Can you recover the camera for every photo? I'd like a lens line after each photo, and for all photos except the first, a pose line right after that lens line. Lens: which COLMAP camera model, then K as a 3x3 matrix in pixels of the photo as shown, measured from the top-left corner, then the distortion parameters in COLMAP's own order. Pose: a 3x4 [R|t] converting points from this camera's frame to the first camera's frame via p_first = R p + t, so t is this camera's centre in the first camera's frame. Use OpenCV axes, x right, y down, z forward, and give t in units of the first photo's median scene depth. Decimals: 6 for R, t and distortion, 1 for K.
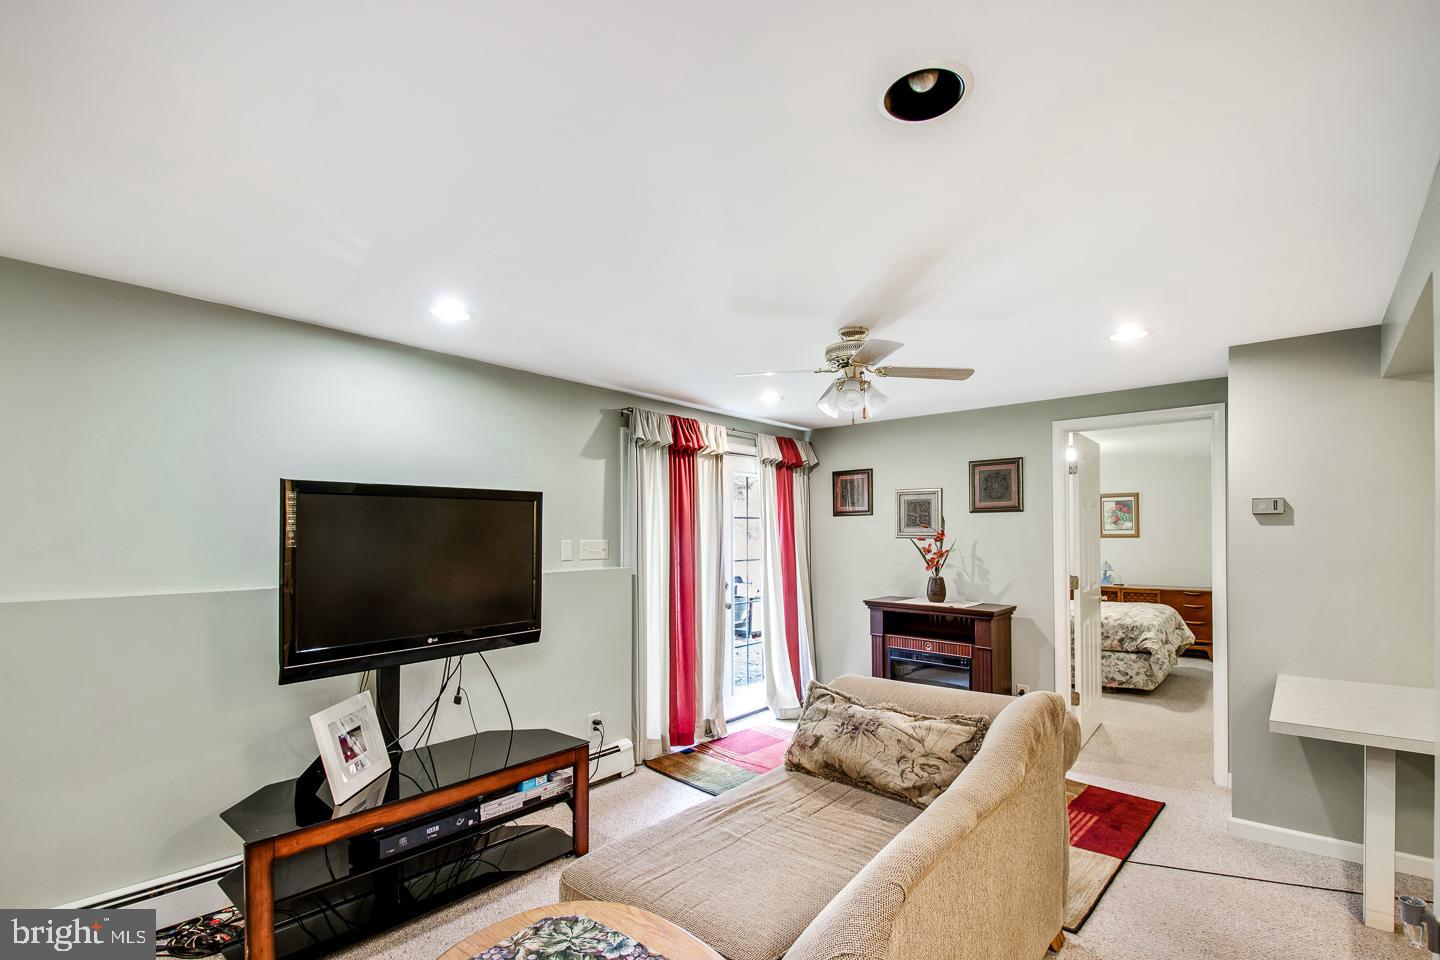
lens RADIAL K [[641.5, 0, 719.6], [0, 641.5, 533.6], [0, 0, 1]] dist [-0.001635, -0.000134]
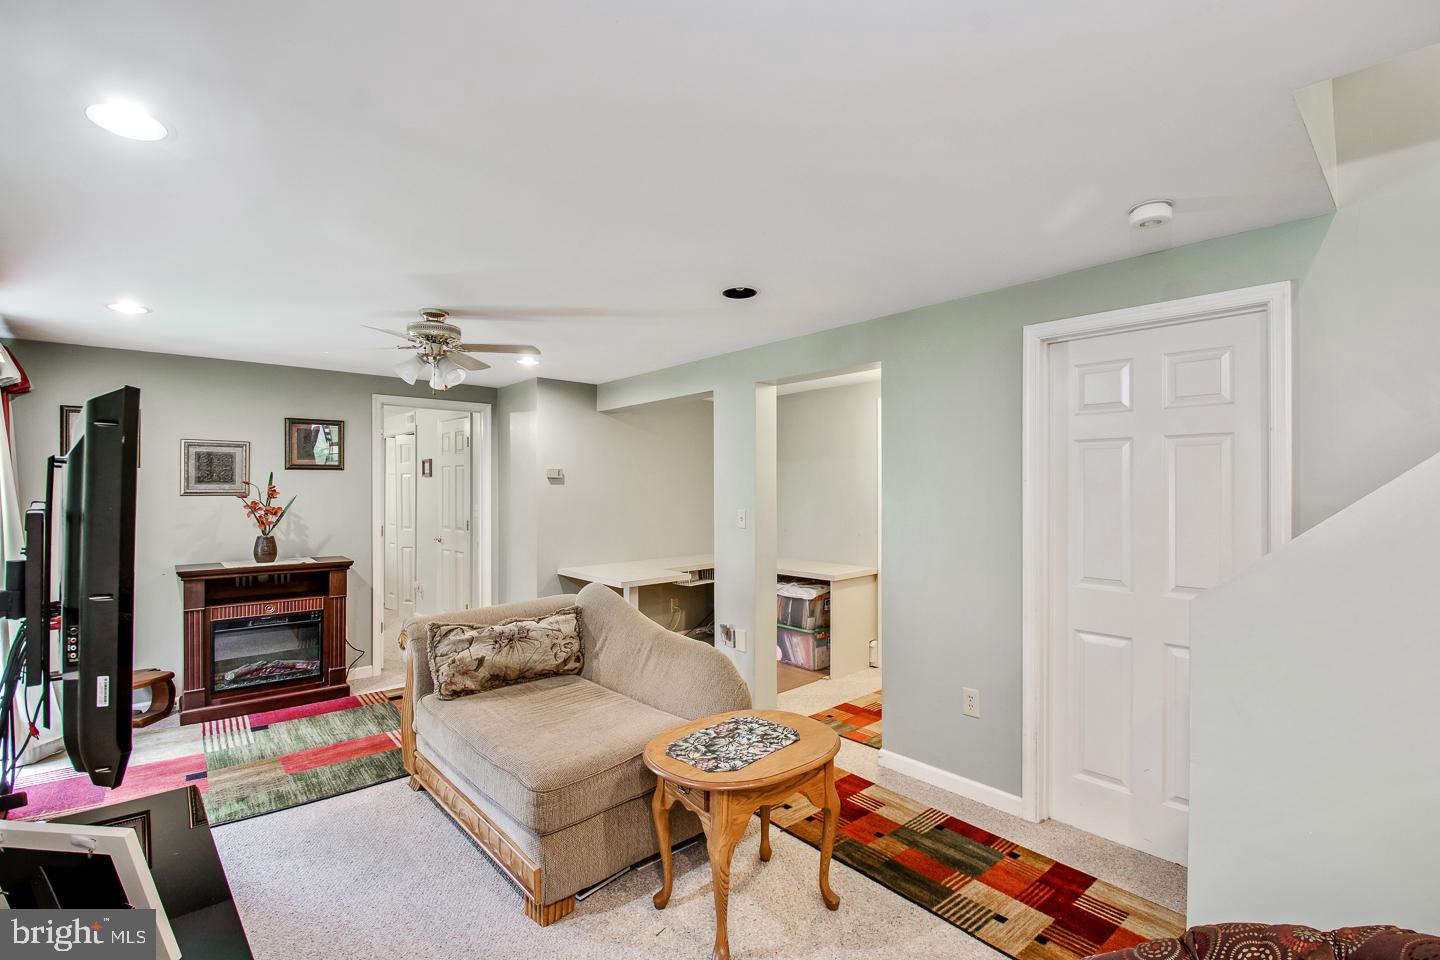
lens RADIAL K [[627.4, 0, 720.0], [0, 627.4, 480.0], [0, 0, 1]] dist [0.001540, 0.000057]
pose [[0.129685, 0.010726, 0.991497, -0.538269], [0.003016, 0.999933, -0.011212, -0.003188], [-0.991551, 0.004444, 0.129644, 0.220896]]
